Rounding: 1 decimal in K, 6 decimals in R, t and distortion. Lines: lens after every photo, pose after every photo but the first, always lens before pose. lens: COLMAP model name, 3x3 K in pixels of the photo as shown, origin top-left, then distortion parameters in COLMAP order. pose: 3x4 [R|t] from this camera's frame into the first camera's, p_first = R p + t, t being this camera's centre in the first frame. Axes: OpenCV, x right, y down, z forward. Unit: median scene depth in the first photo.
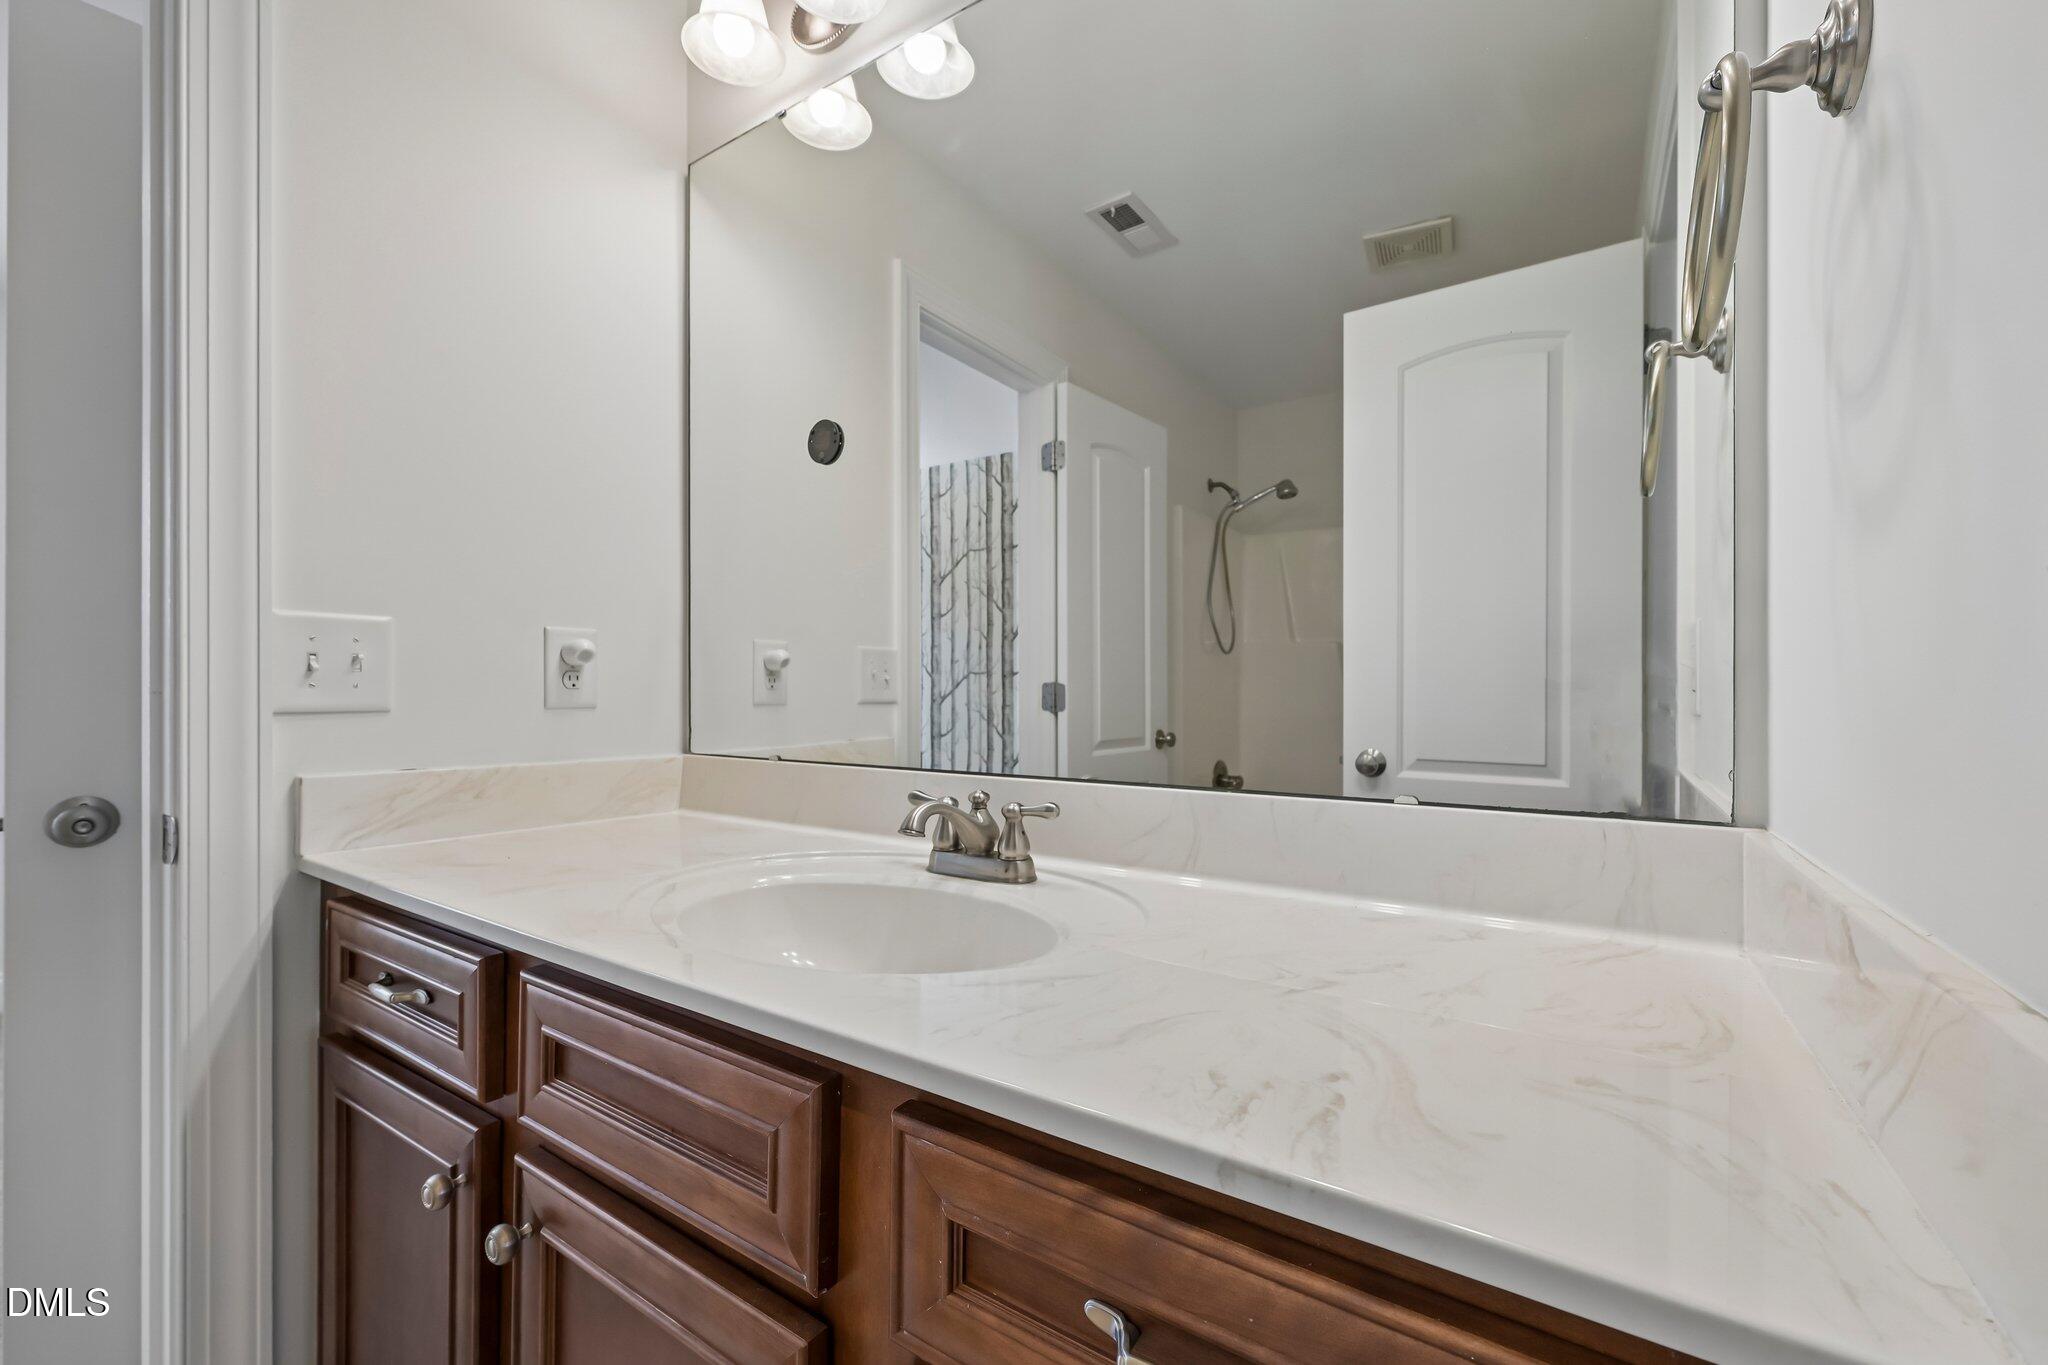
lens RADIAL K [[836.7, 0, 1024.0], [0, 836.7, 682.5], [0, 0, 1]] dist [0.002236, 0.000490]
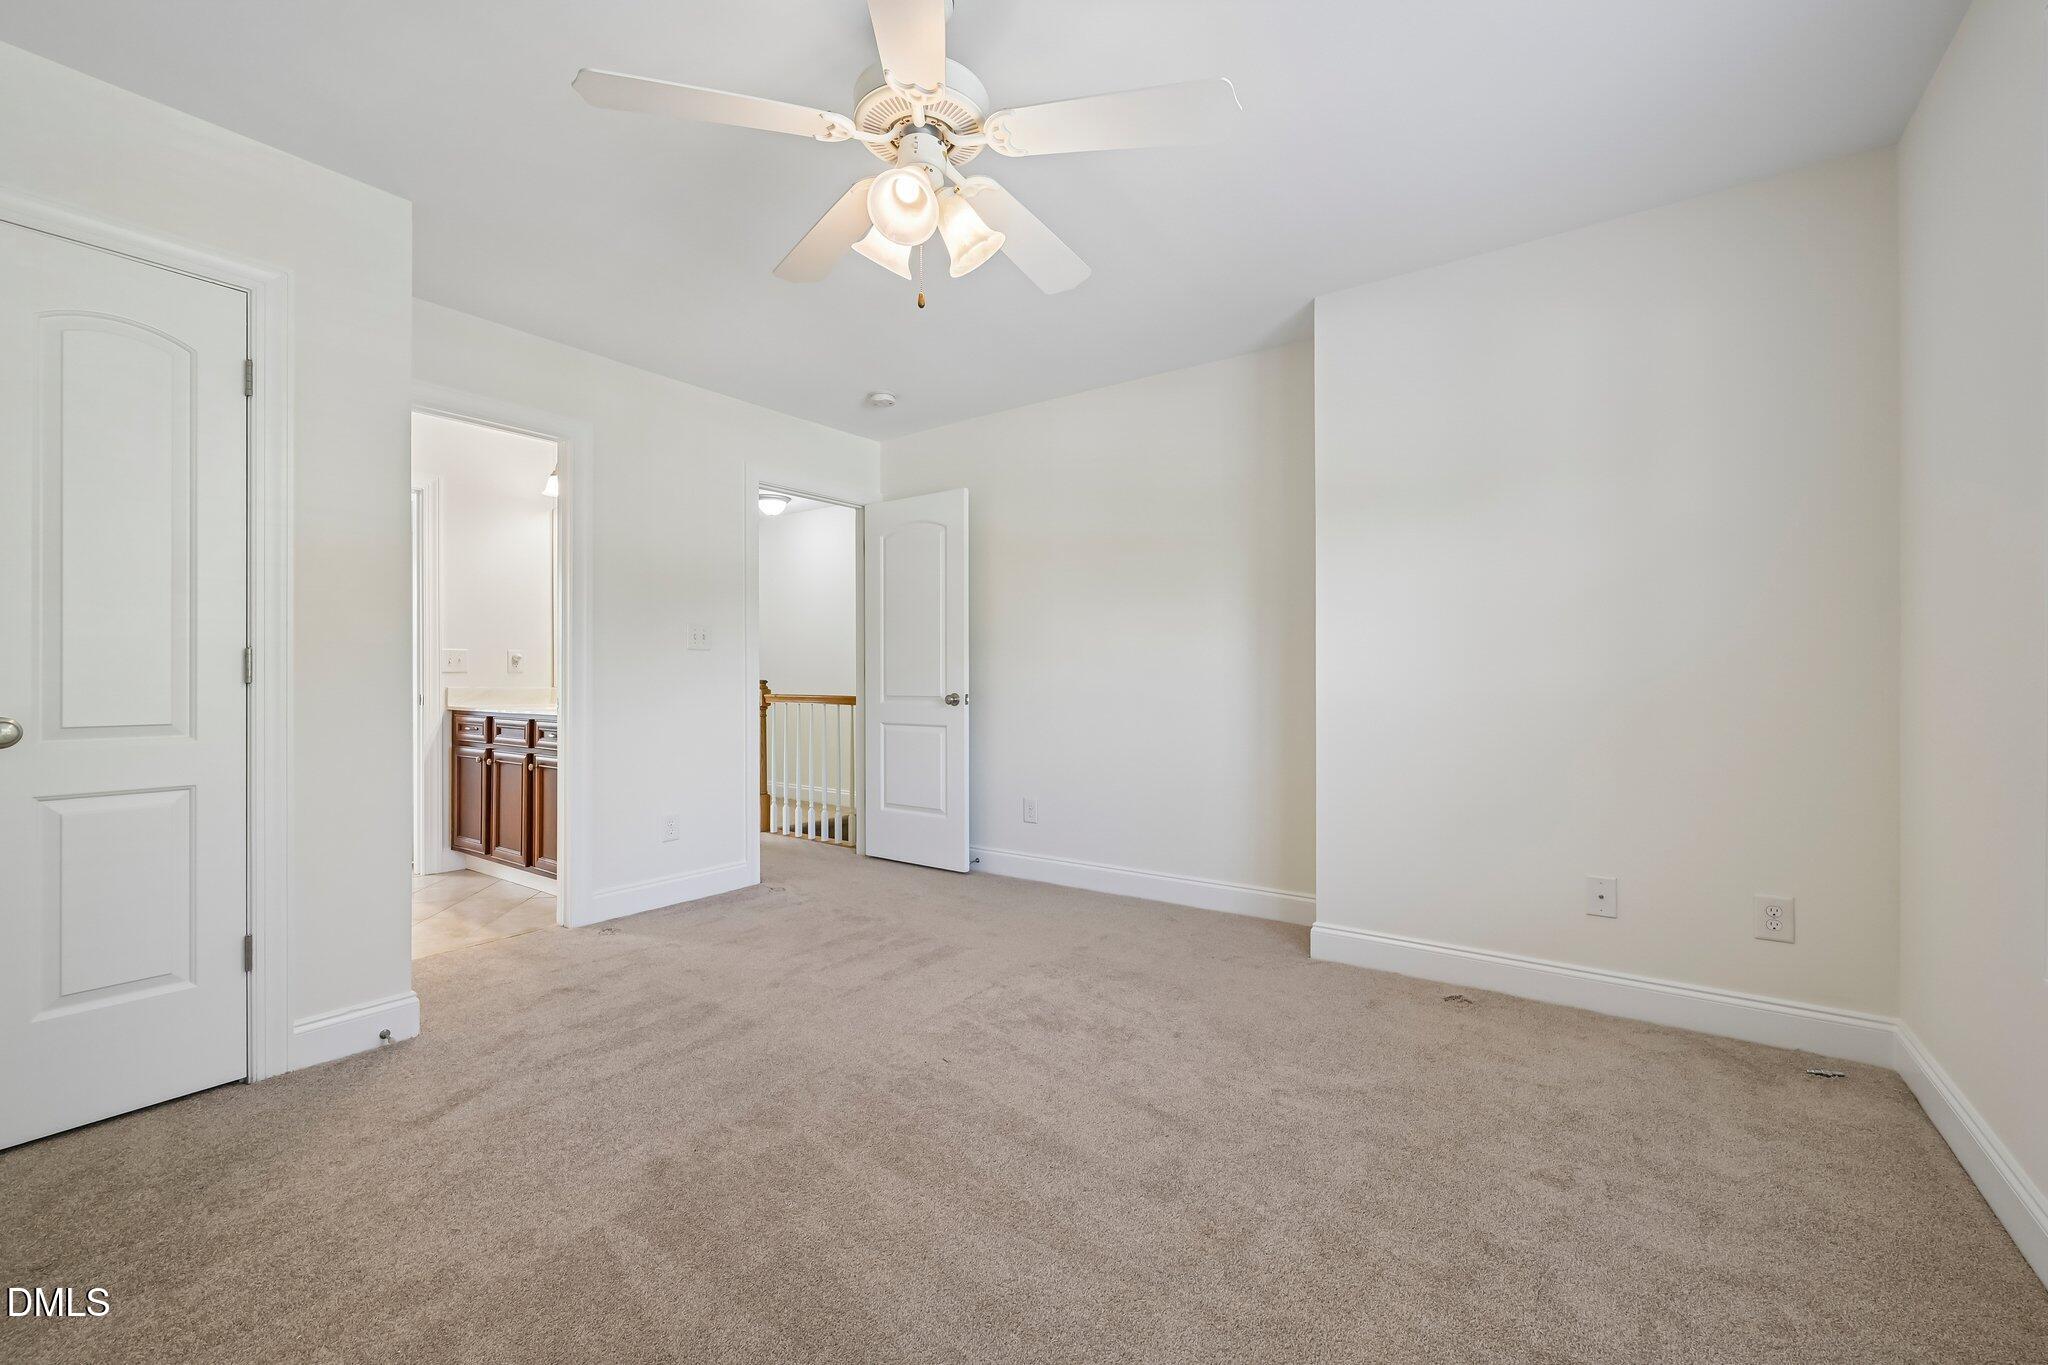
lens RADIAL K [[836.7, 0, 1024.0], [0, 836.7, 682.5], [0, 0, 1]] dist [0.002236, 0.000490]
pose [[0.999570, 0.001762, -0.029267, 1.170997], [-0.001205, 0.999818, 0.019048, 0.000073], [0.029295, -0.019005, 0.999390, -1.689497]]
